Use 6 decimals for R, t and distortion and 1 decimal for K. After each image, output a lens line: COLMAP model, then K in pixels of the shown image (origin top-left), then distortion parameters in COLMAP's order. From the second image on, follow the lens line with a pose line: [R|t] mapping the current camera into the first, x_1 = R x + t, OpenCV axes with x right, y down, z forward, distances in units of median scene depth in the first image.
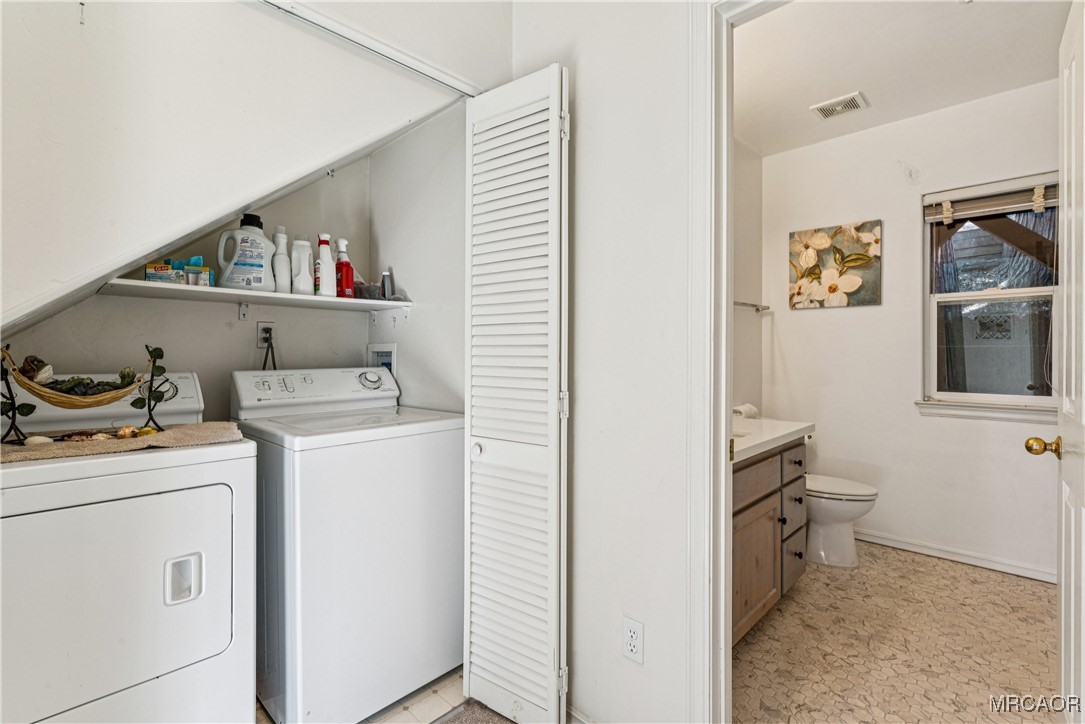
lens RADIAL K [[496.7, 0, 536.0], [0, 496.7, 354.7], [0, 0, 1]] dist [-0.011451, 0.001311]
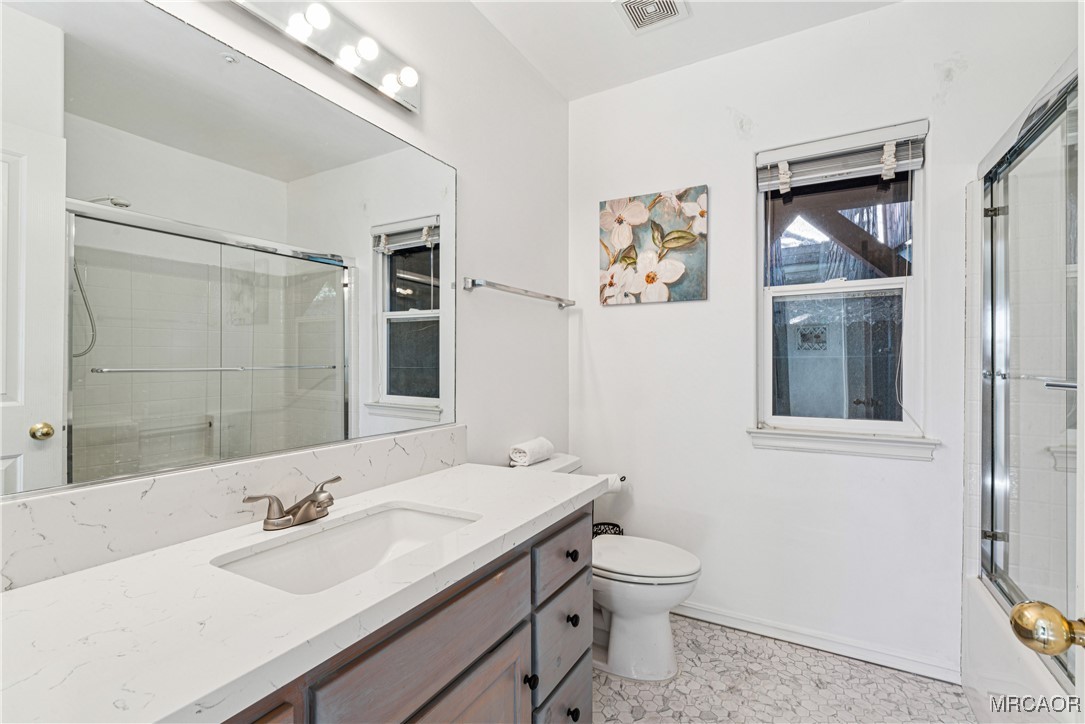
lens RADIAL K [[496.7, 0, 541.6], [0, 496.7, 367.0], [0, 0, 1]] dist [-0.011451, 0.001311]
pose [[0.966177, -0.003459, 0.257855, 0.268807], [0.002663, 0.999991, 0.003439, -0.003089], [-0.257864, -0.002636, 0.966178, 0.348538]]
